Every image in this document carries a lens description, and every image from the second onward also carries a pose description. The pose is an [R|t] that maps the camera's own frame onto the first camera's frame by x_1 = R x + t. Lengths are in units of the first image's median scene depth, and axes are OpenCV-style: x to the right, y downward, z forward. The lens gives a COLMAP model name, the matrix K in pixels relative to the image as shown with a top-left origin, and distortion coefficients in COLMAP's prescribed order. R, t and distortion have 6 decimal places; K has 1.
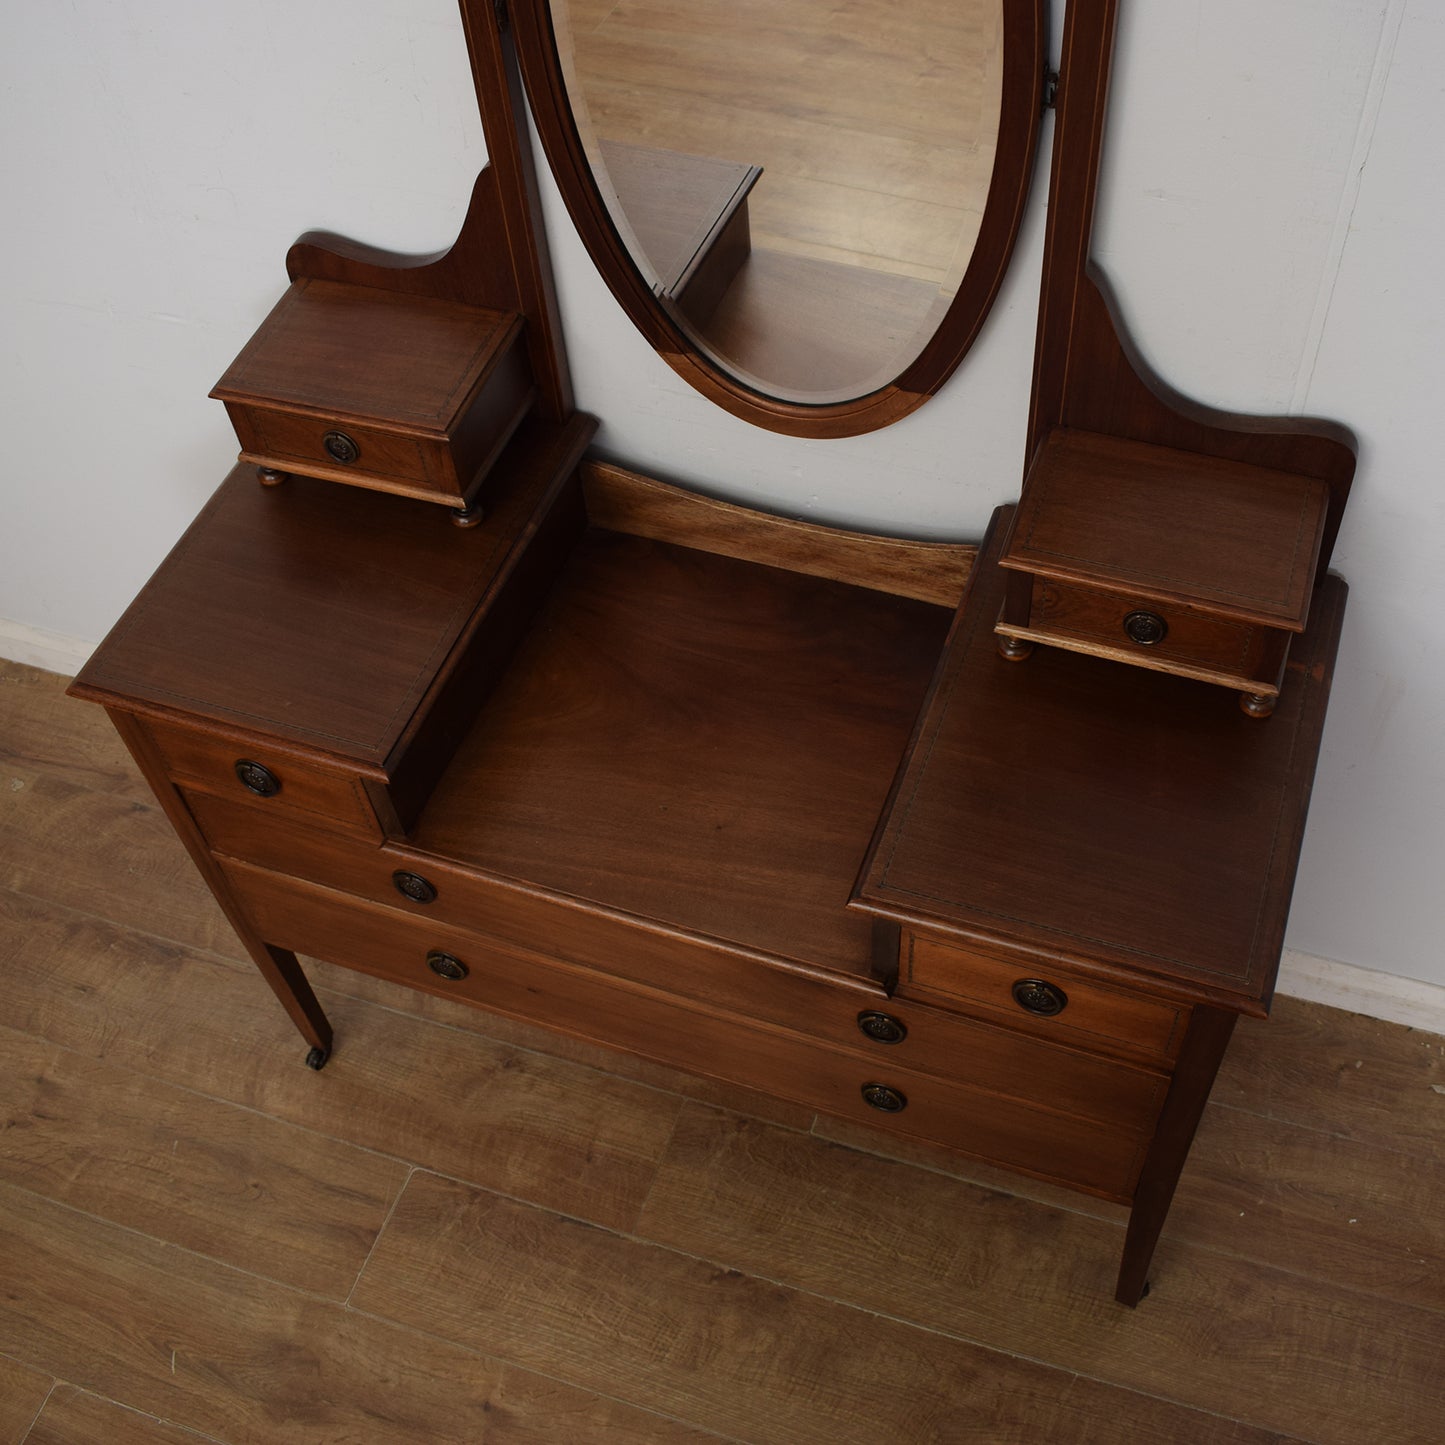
lens RADIAL K [[1697.9, 0, 814.2], [0, 1697.9, 722.6], [0, 0, 1]] dist [-0.092336, 0.000000]
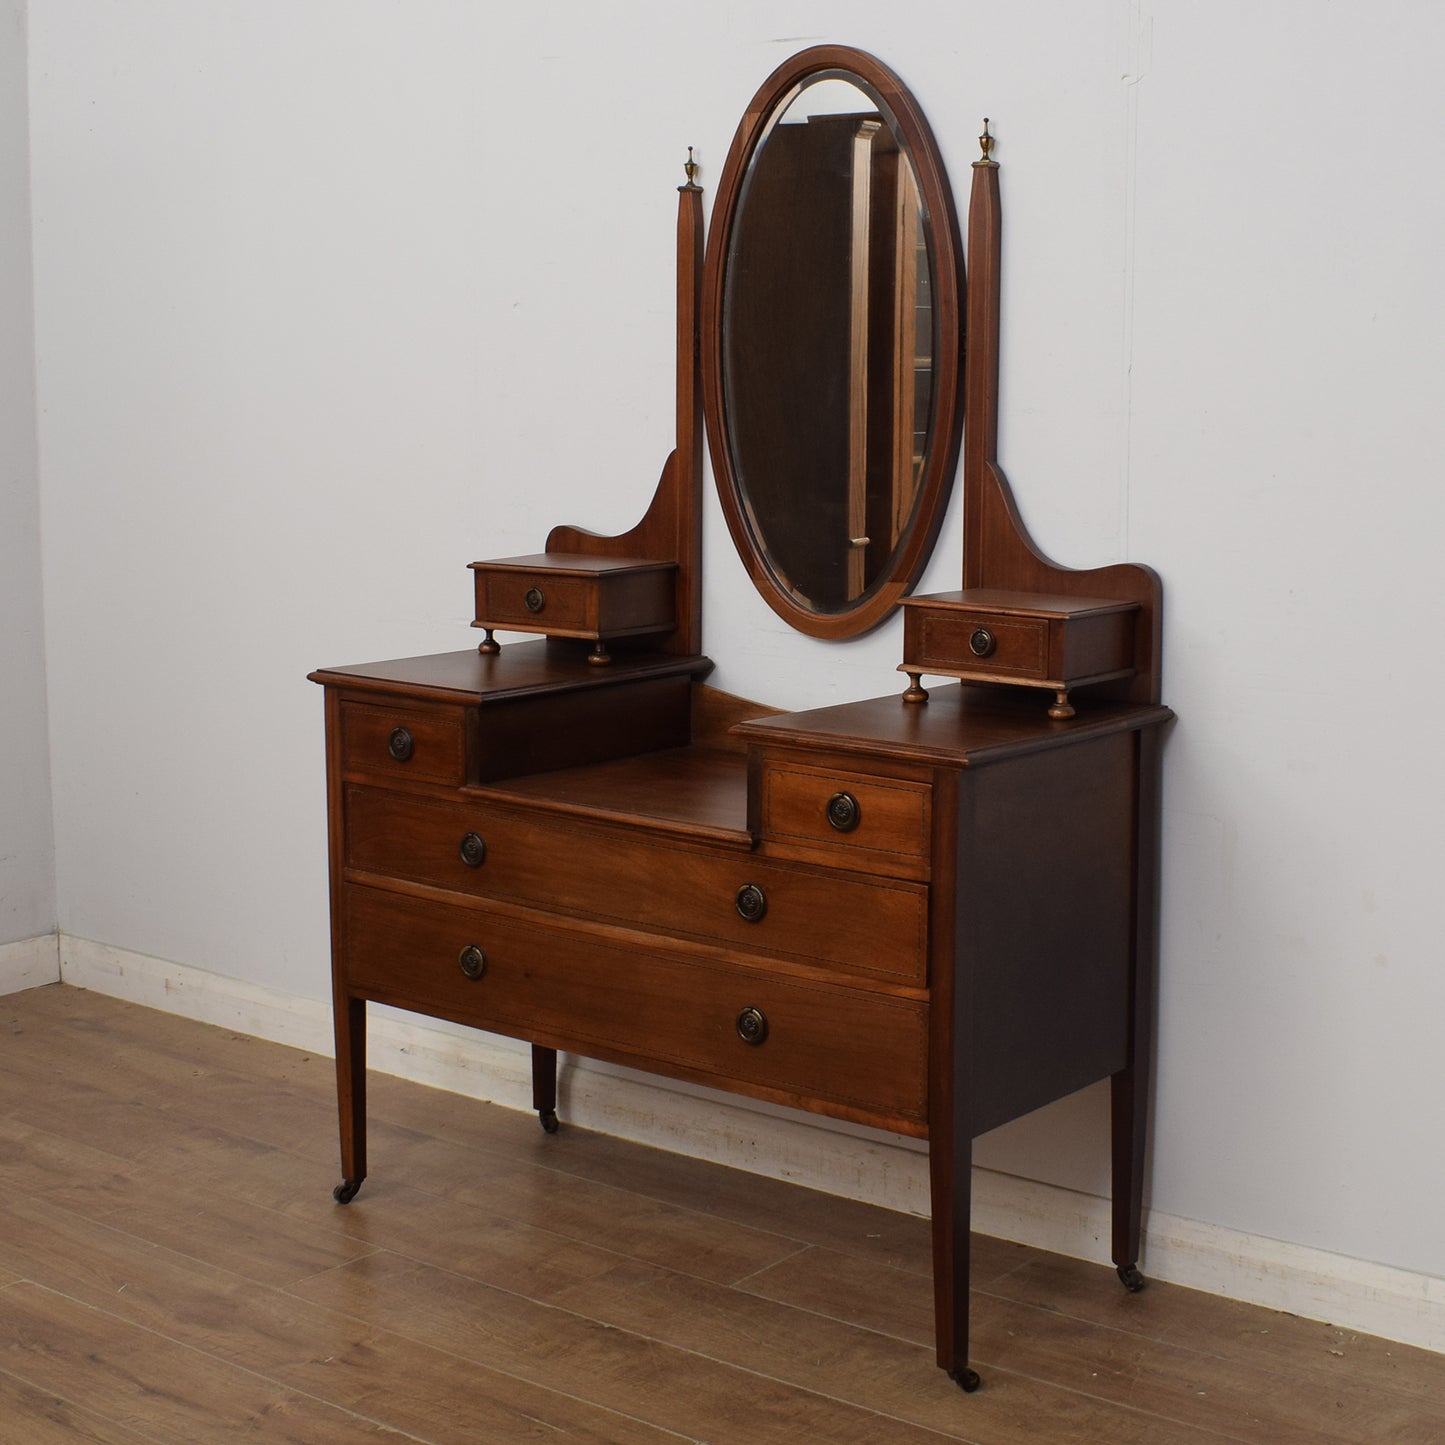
lens RADIAL K [[2411.2, 0, 844.3], [0, 2411.2, 648.6], [0, 0, 1]] dist [-0.088879, 0.000000]
pose [[0.949406, 0.076187, -0.304669, 0.532602], [-0.268925, 0.698256, -0.663414, 1.012995], [0.162194, 0.711782, 0.683417, -0.331953]]
